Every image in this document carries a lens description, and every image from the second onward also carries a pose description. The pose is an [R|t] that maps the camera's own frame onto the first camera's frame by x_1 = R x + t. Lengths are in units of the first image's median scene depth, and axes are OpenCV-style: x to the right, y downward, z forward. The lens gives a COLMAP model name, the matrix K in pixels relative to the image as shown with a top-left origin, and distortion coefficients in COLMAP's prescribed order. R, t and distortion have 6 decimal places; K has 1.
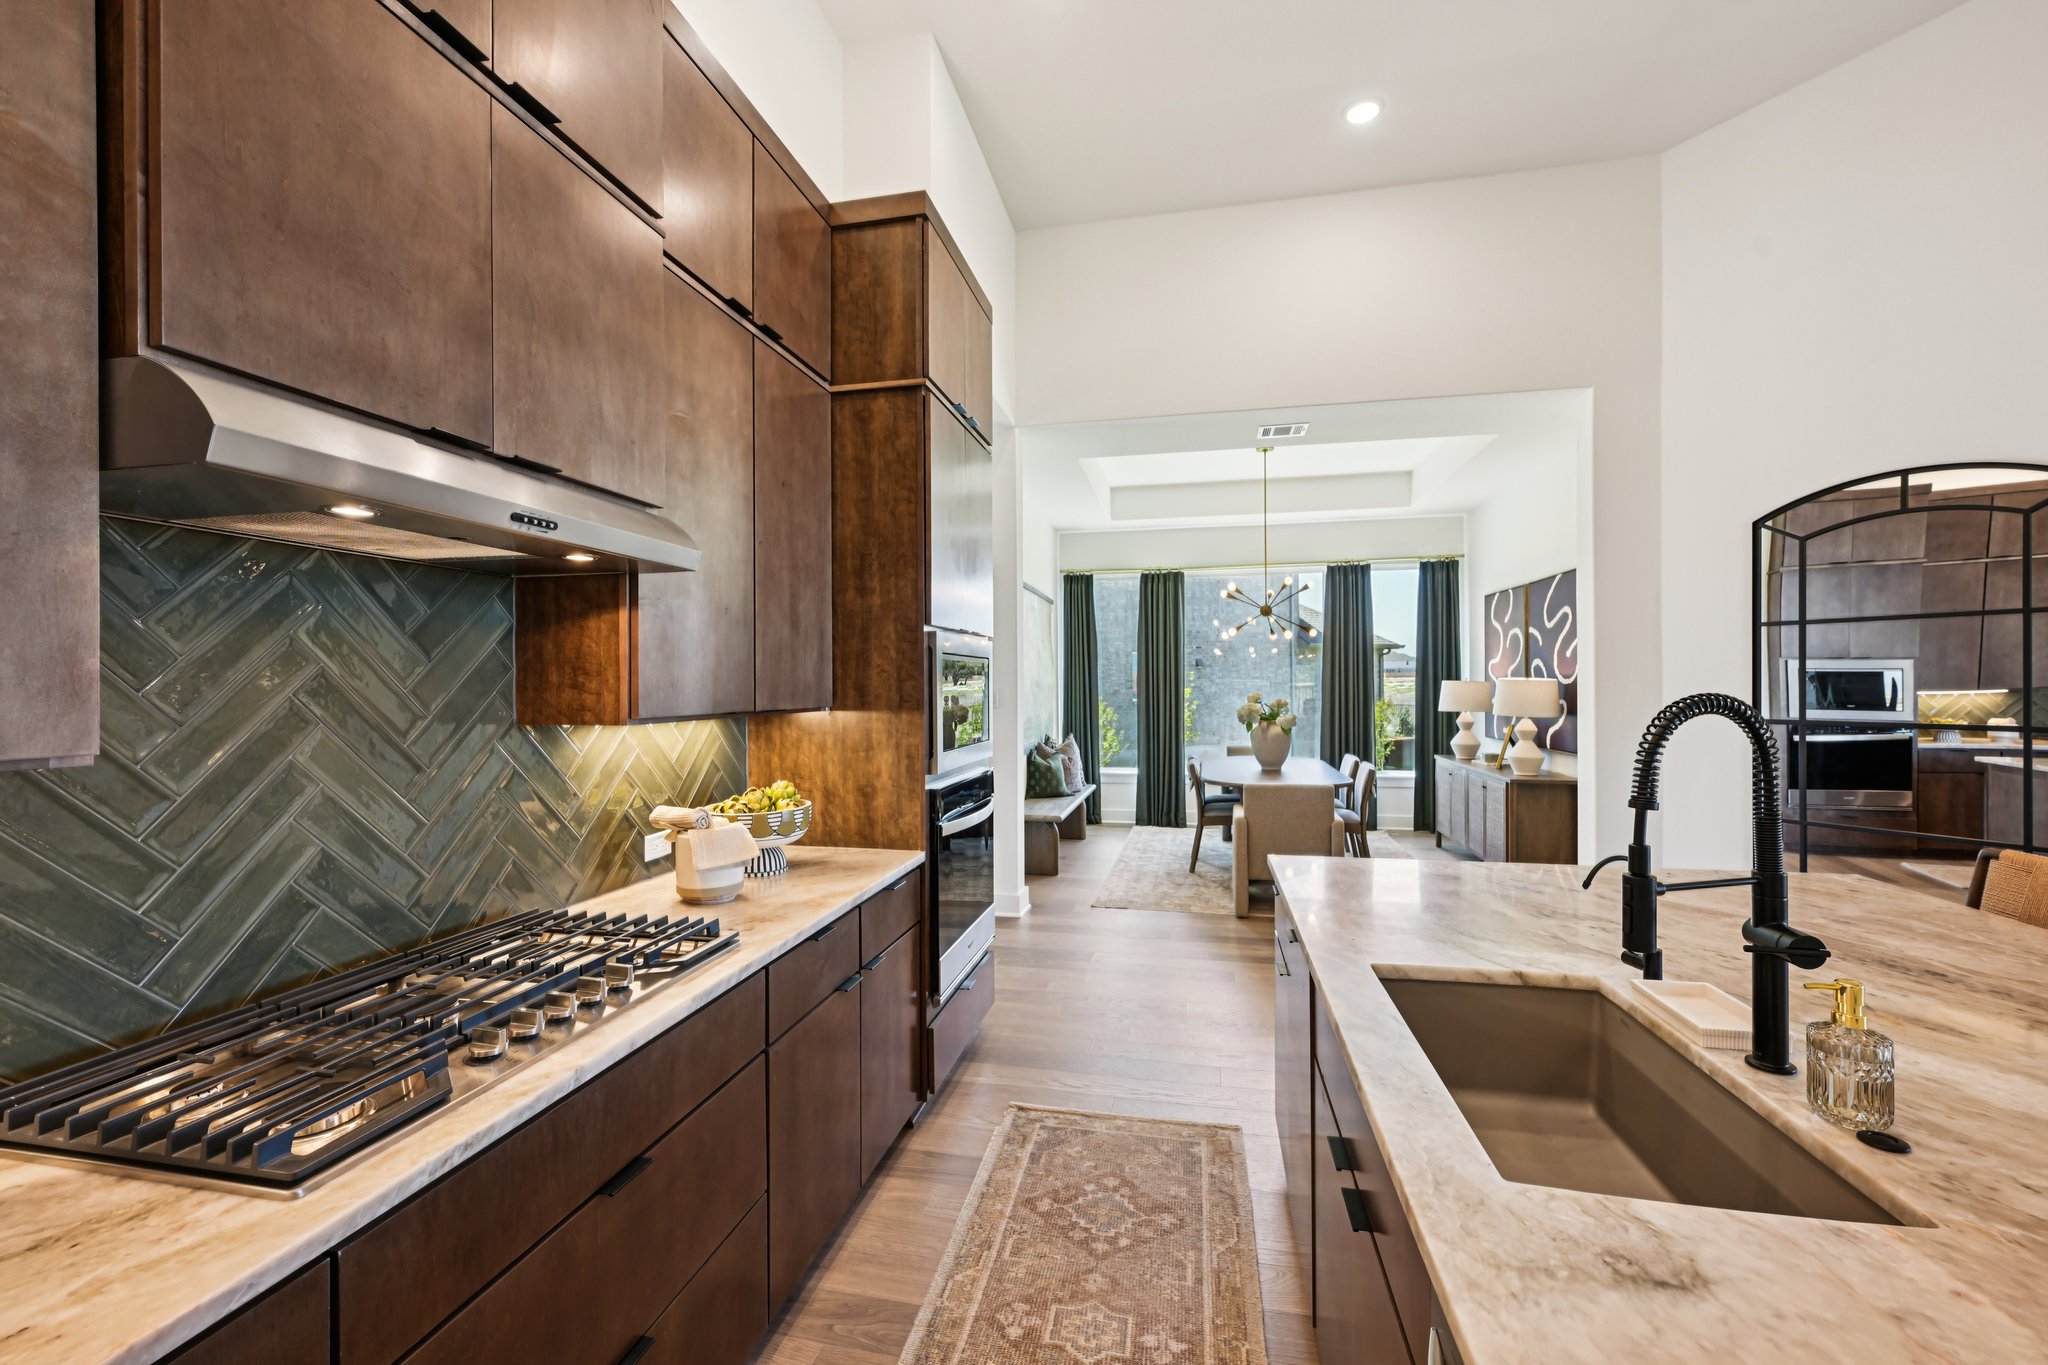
lens RADIAL K [[867.6, 0, 1024.0], [0, 867.6, 682.5], [0, 0, 1]] dist [0.002880, 0.000036]
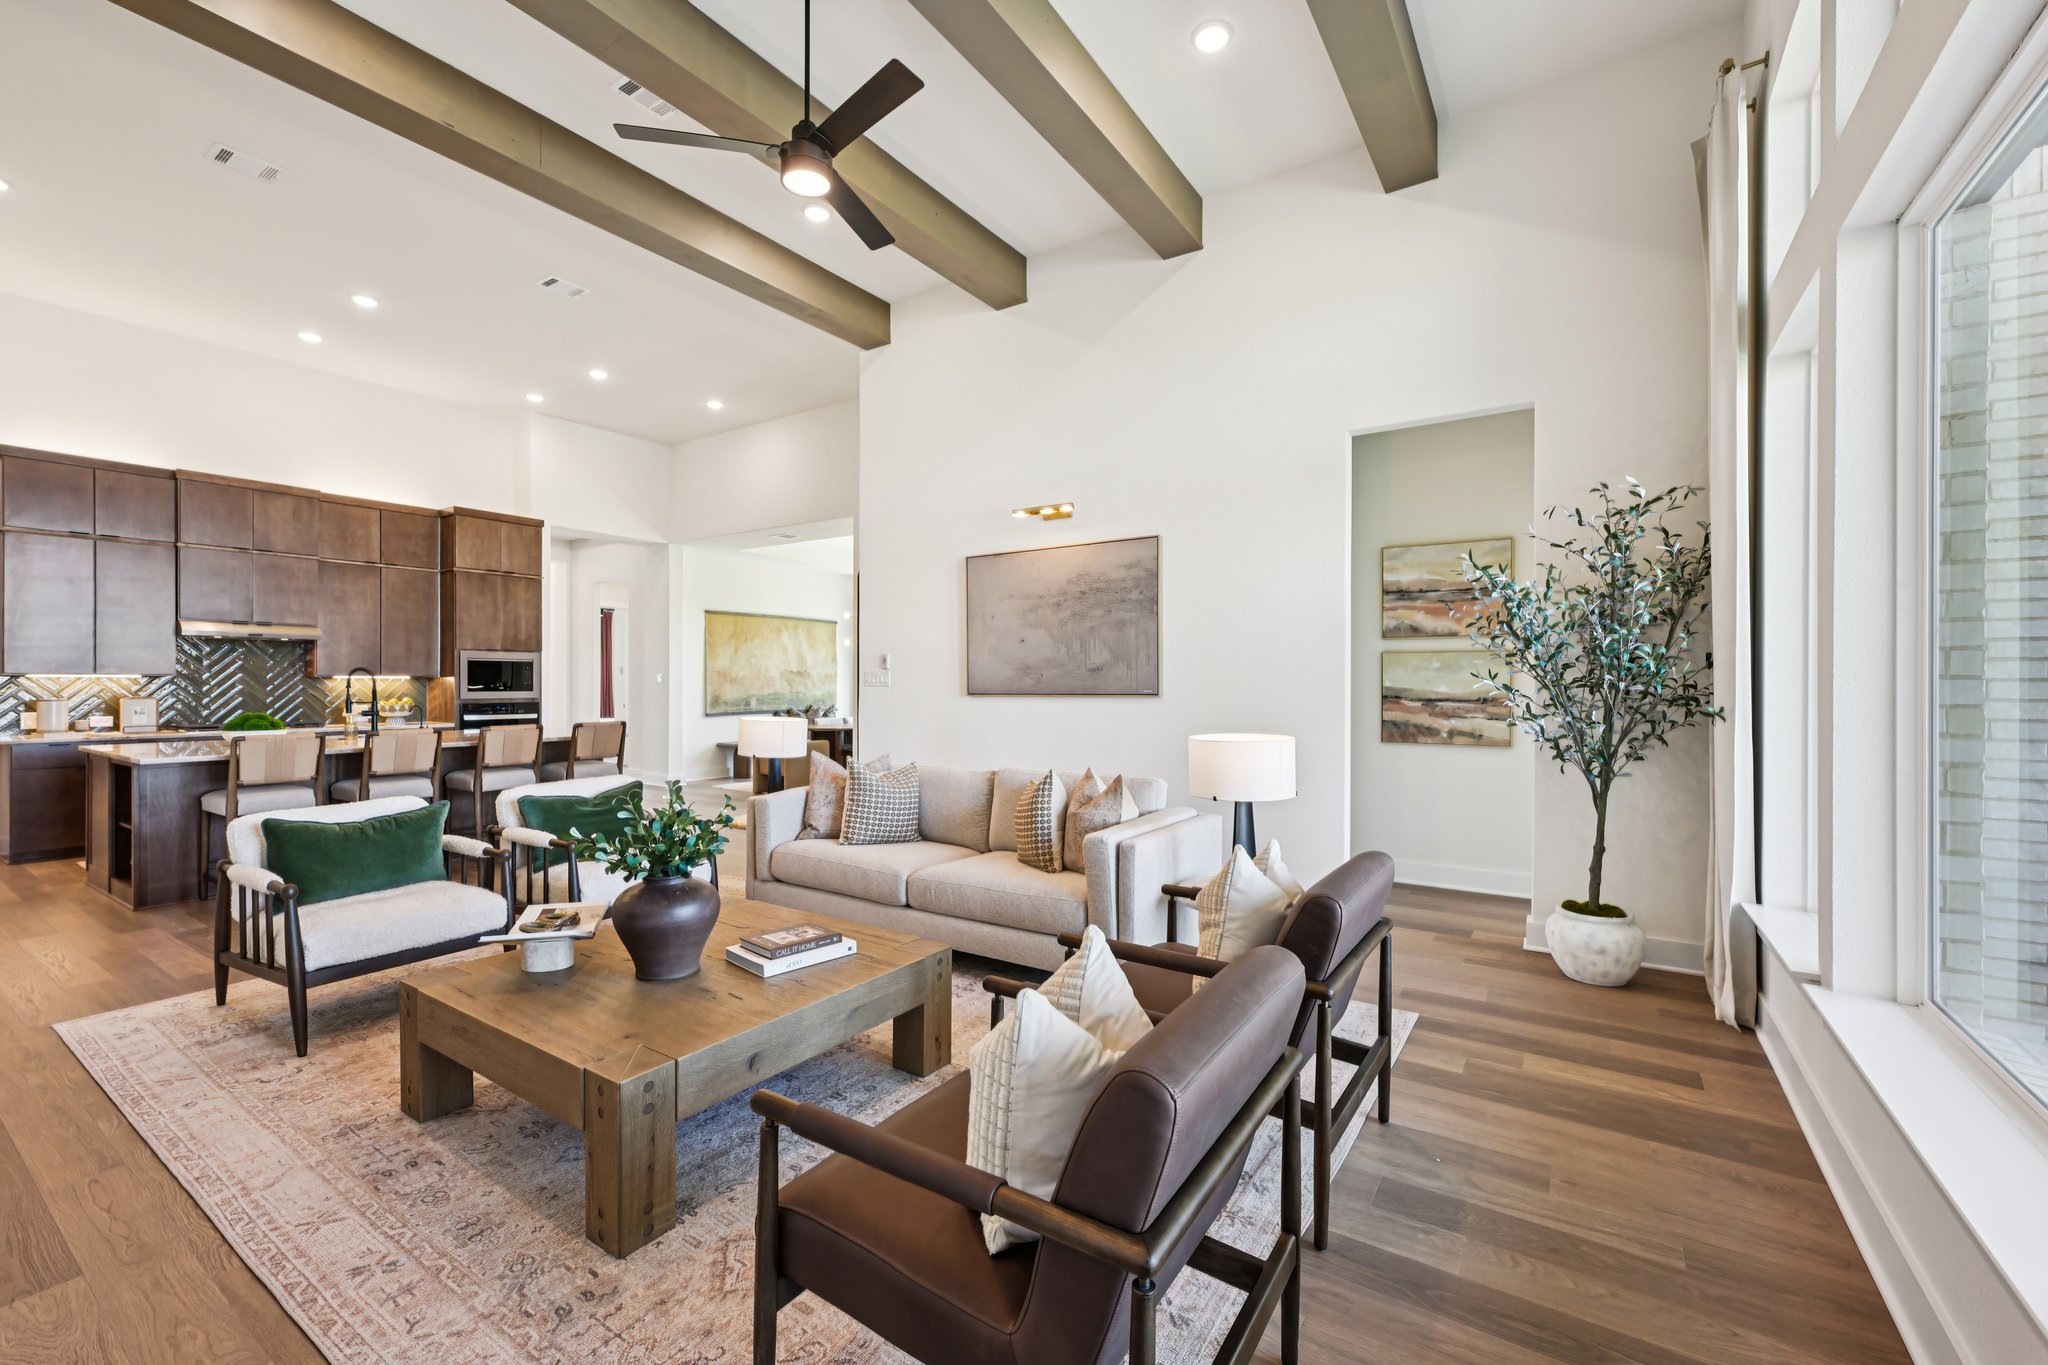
lens RADIAL K [[857.6, 0, 998.6], [0, 857.6, 684.5], [0, 0, 1]] dist [0.001404, 0.000089]
pose [[0.921754, 0.008796, -0.387676, 2.770629], [-0.006344, 0.999951, 0.007604, 0.023012], [0.387724, -0.004550, 0.921764, -1.016254]]
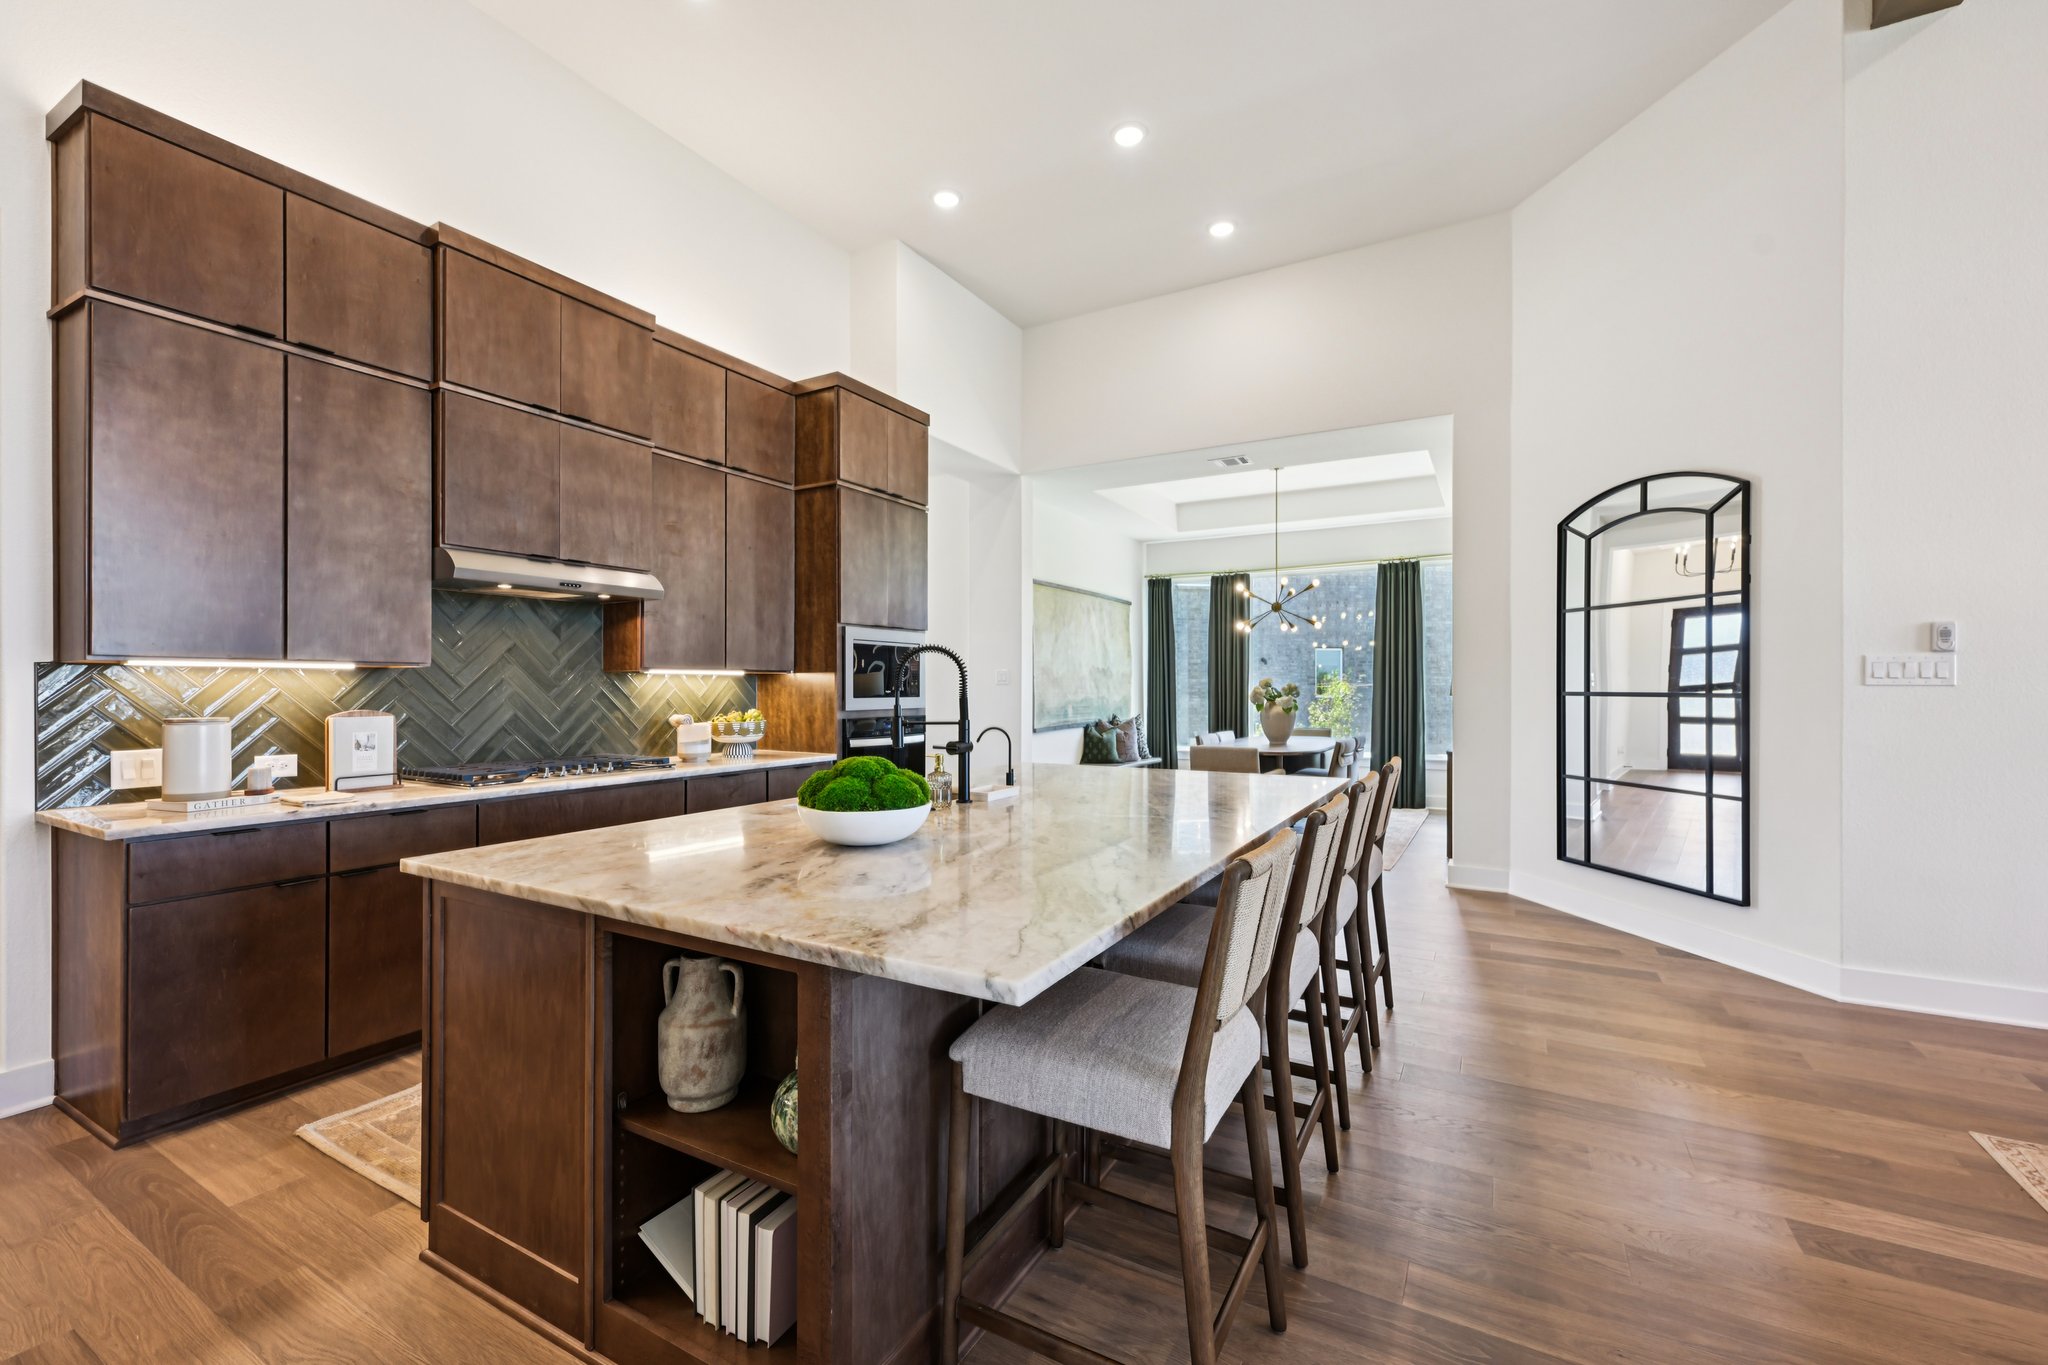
lens RADIAL K [[857.6, 0, 998.6], [0, 857.6, 684.5], [0, 0, 1]] dist [0.001404, 0.000089]
pose [[0.947082, 0.005714, -0.320941, 0.730397], [-0.005266, 0.999984, 0.002264, 0.050130], [0.320949, -0.000455, 0.947096, -0.507151]]
